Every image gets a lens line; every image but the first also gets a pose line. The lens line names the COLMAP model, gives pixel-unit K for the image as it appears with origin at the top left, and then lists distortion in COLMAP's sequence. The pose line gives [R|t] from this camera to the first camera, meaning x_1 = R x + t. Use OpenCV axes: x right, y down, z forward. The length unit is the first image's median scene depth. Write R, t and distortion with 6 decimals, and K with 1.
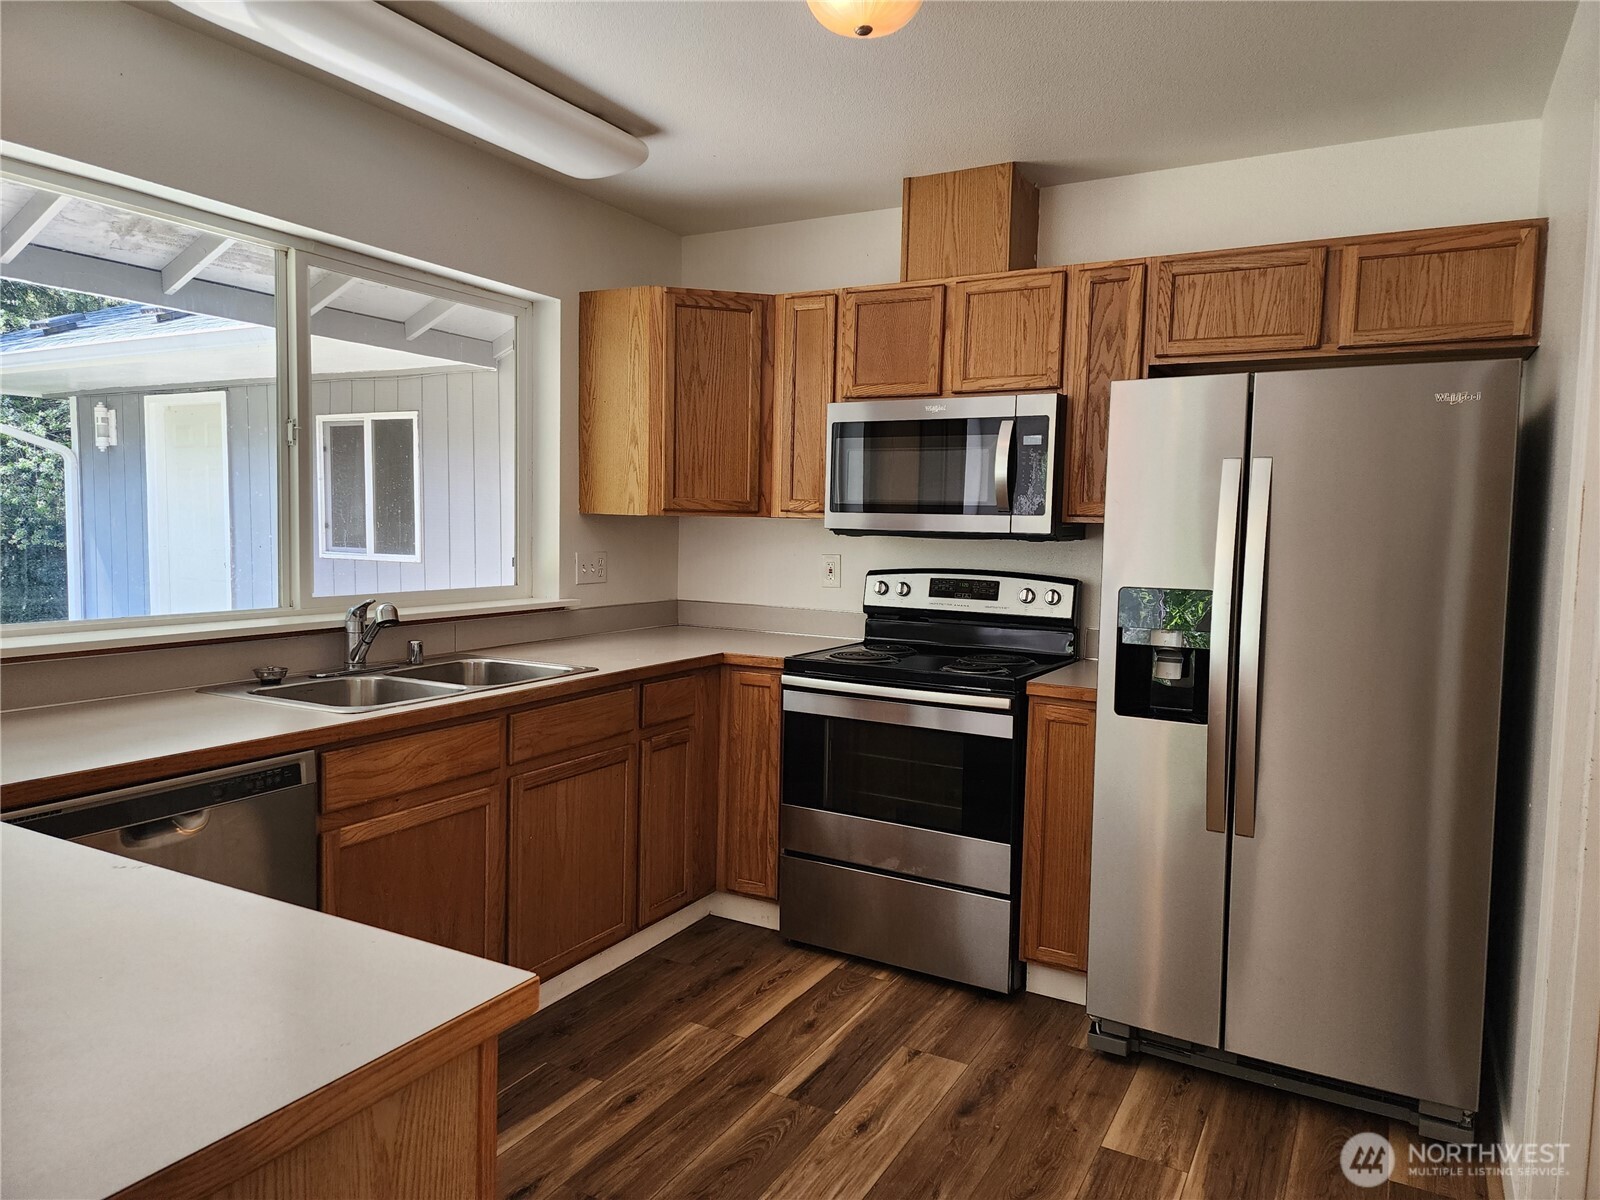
lens RADIAL K [[1078.5, 0, 786.2], [0, 1078.5, 598.4], [0, 0, 1]] dist [0.077276, -0.060040]
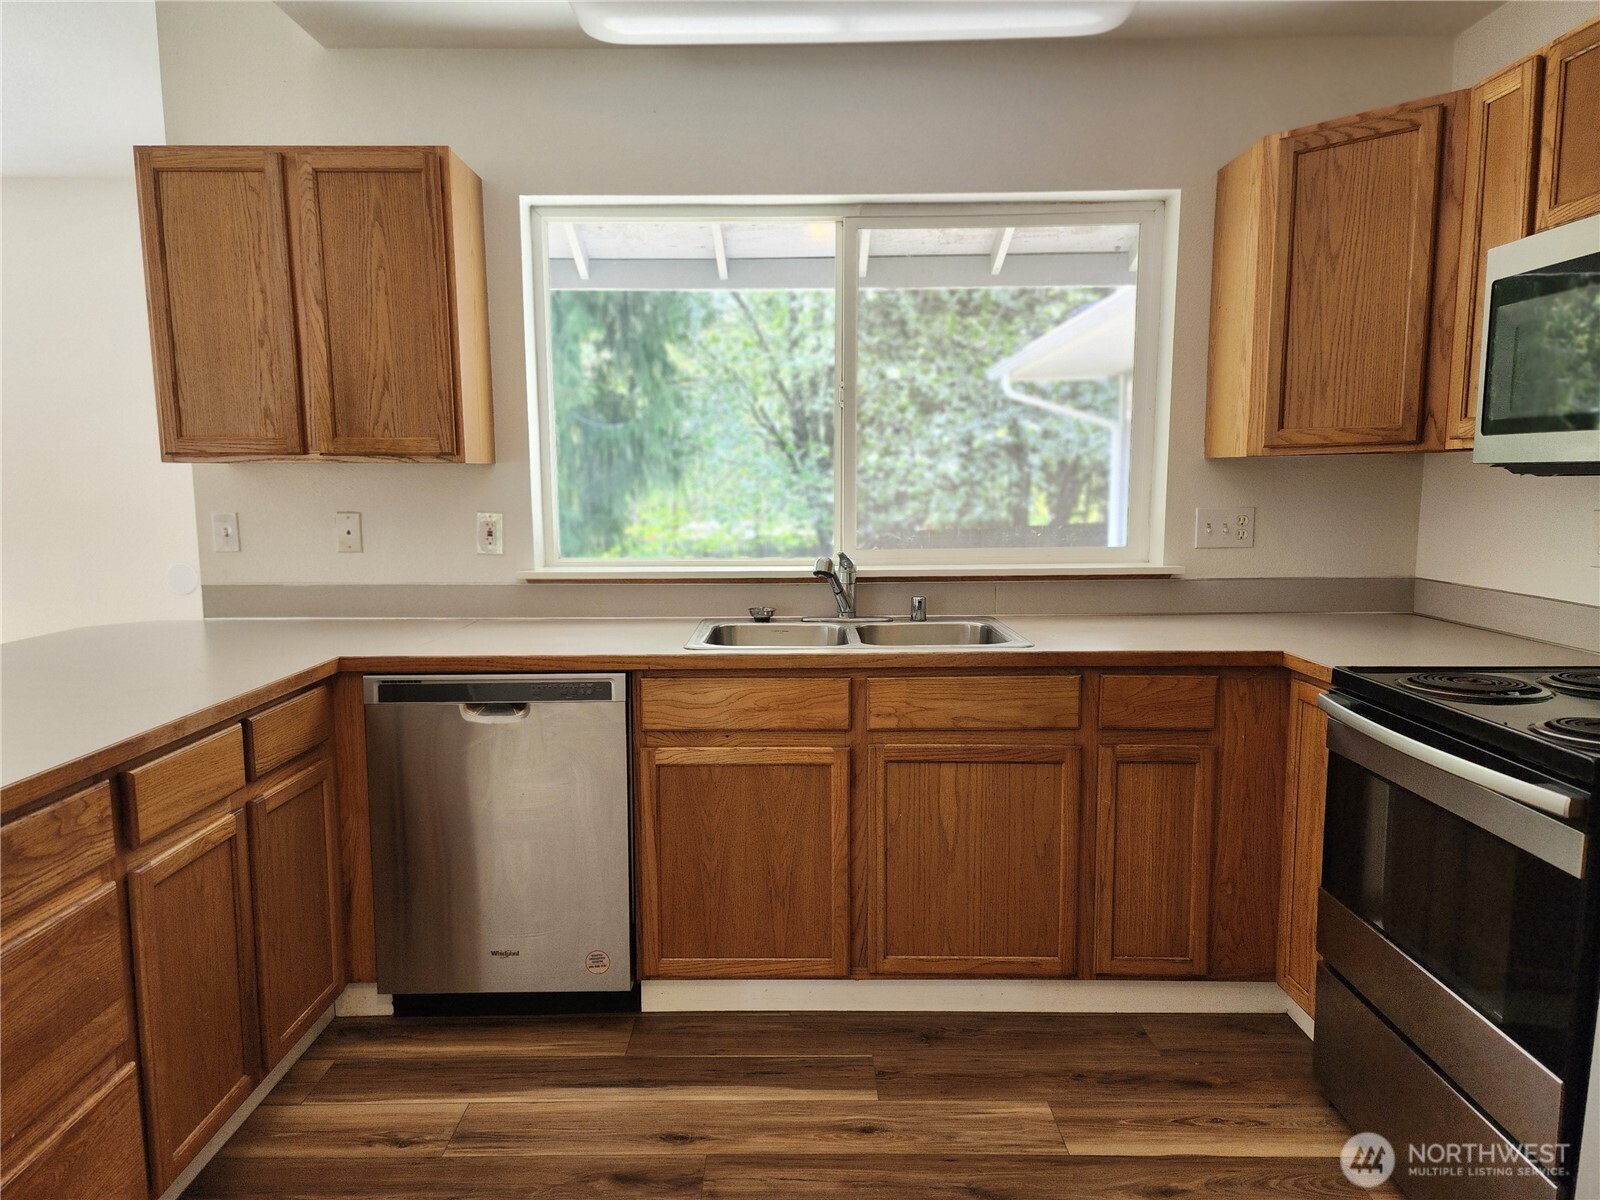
lens RADIAL K [[1078.5, 0, 818.9], [0, 1078.5, 620.9], [0, 0, 1]] dist [0.077276, -0.060040]
pose [[0.476523, 0.088642, -0.874682, 0.456477], [-0.047084, 0.996049, 0.075290, -0.007986], [0.877900, 0.005306, 0.478814, 0.441205]]
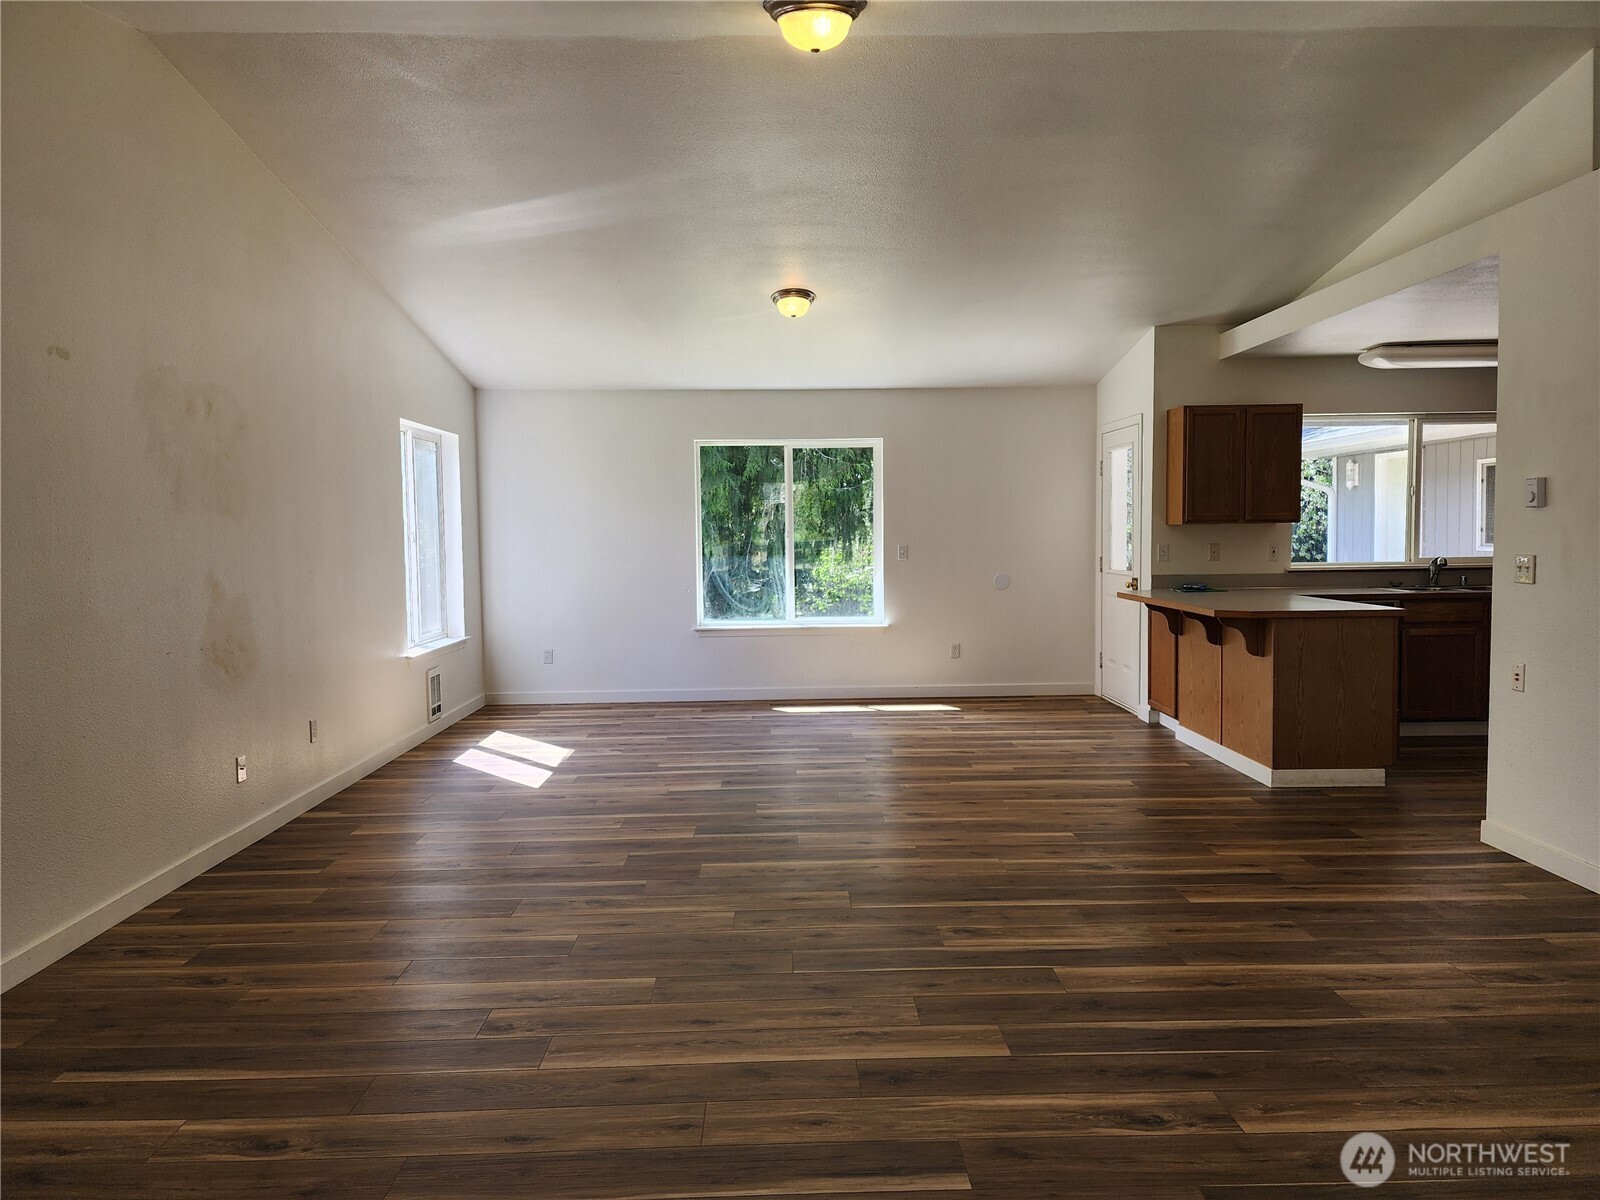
lens RADIAL K [[1078.5, 0, 833.5], [0, 1078.5, 620.0], [0, 0, 1]] dist [0.077276, -0.060040]
pose [[0.540965, 0.039641, -0.840110, 0.892019], [-0.034044, 0.999102, 0.025222, 0.118059], [0.840356, 0.014956, 0.541829, -1.376489]]
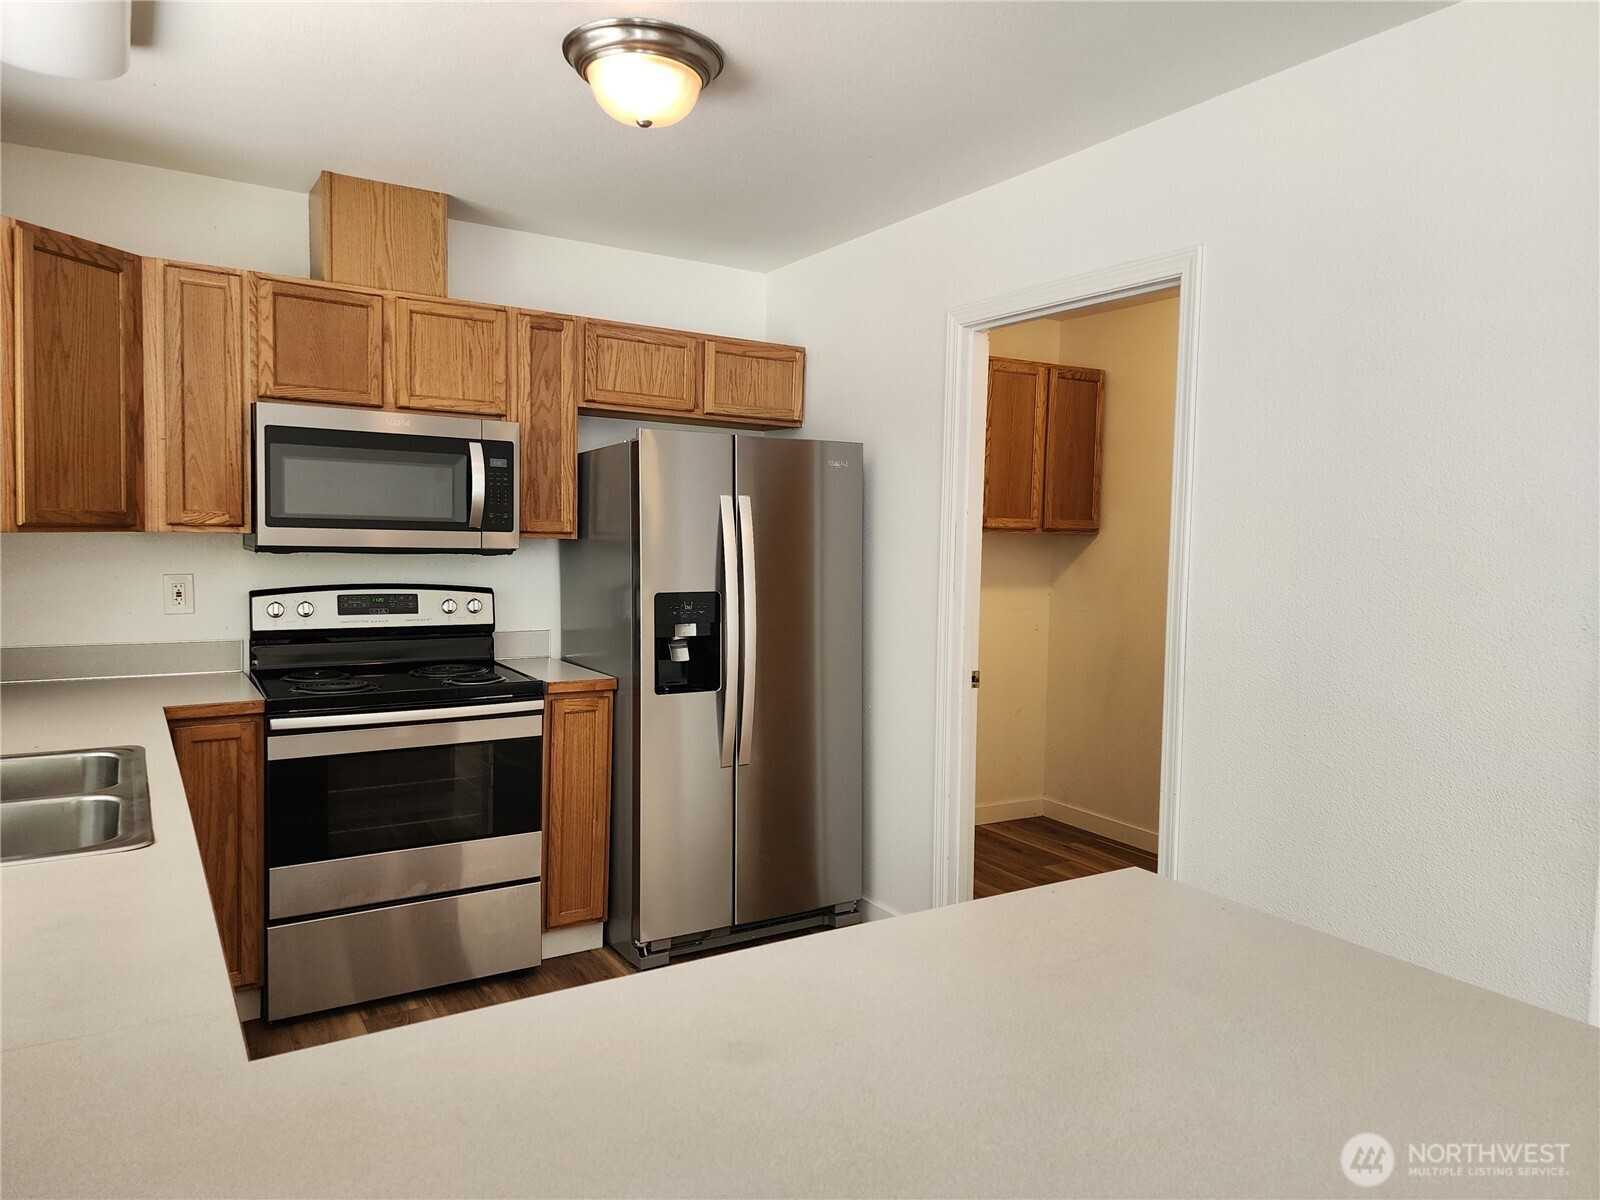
lens RADIAL K [[1078.5, 0, 789.7], [0, 1078.5, 593.5], [0, 0, 1]] dist [0.077276, -0.060040]
pose [[0.476125, -0.062284, 0.877169, -0.598823], [0.053524, 0.997692, 0.041789, -0.045349], [-0.877747, 0.027053, 0.478360, 0.228227]]
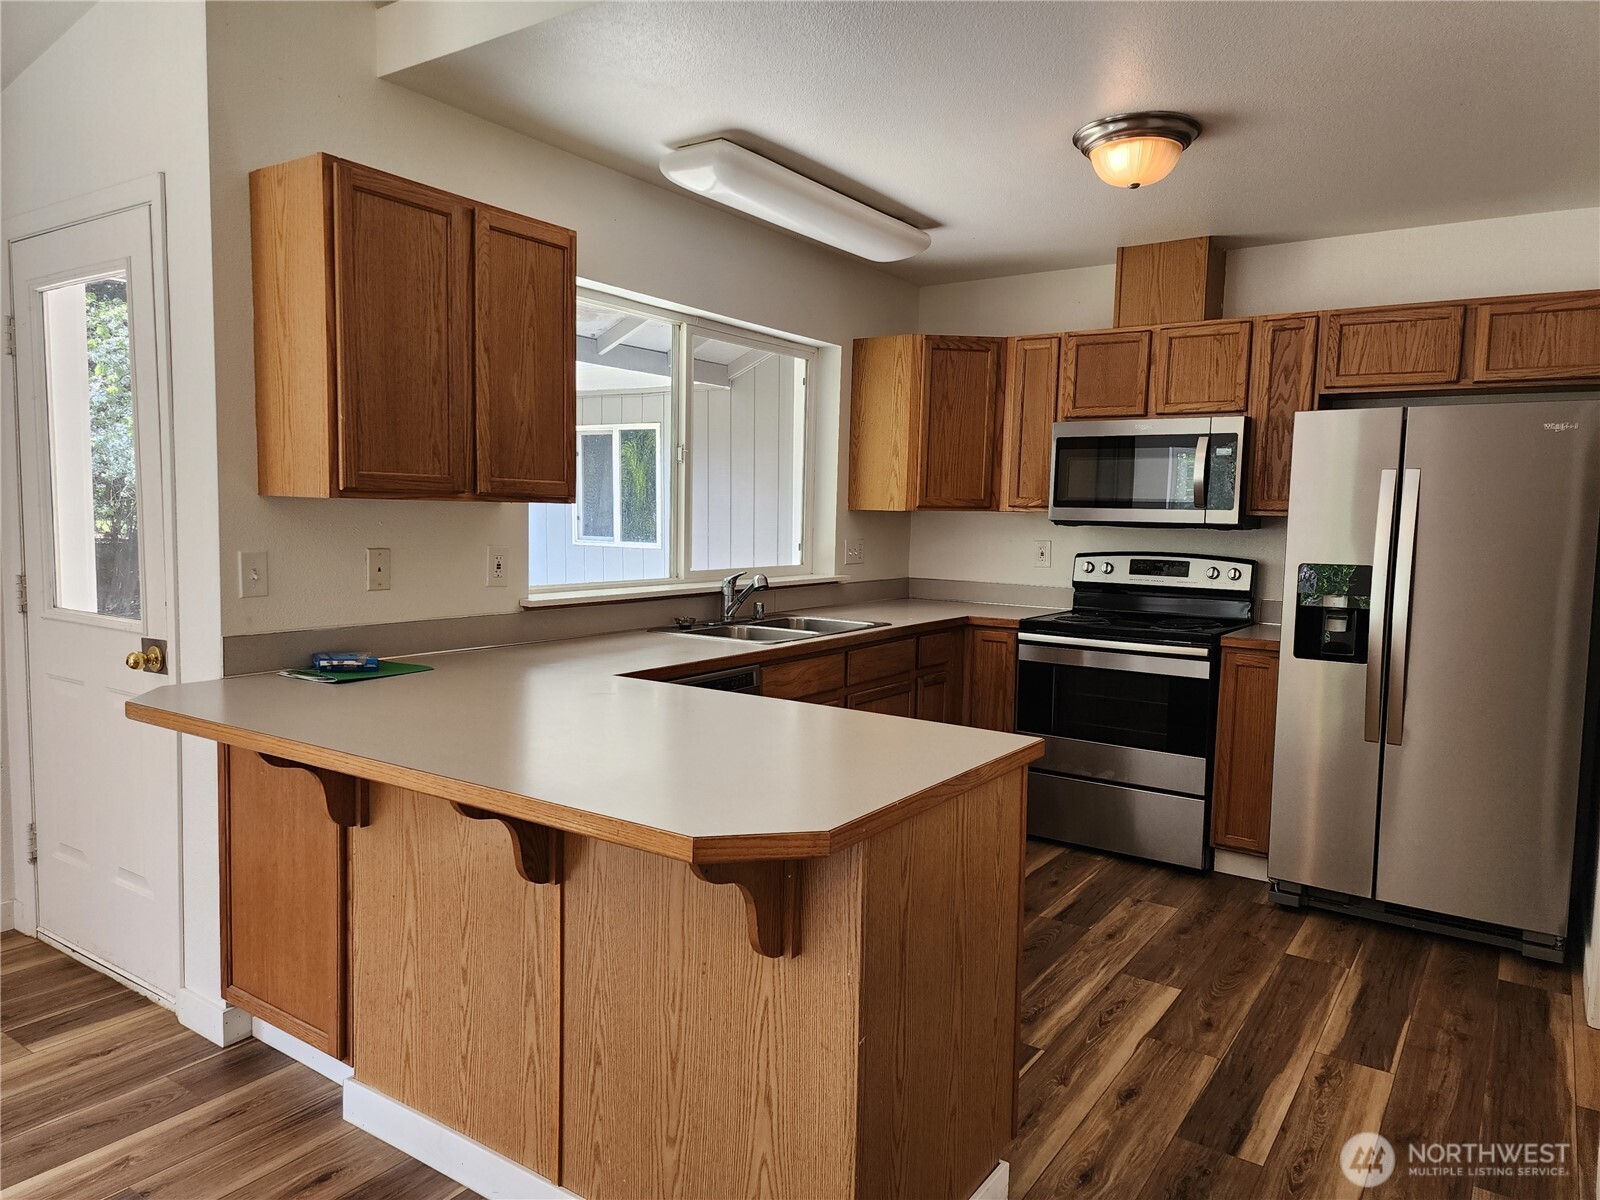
lens RADIAL K [[1078.5, 0, 789.6], [0, 1078.5, 606.2], [0, 0, 1]] dist [0.077276, -0.060040]
pose [[0.995589, 0.007110, -0.093556, -0.167654], [-0.005608, 0.999851, 0.016306, 0.020436], [0.093658, -0.015710, 0.995480, -0.354475]]
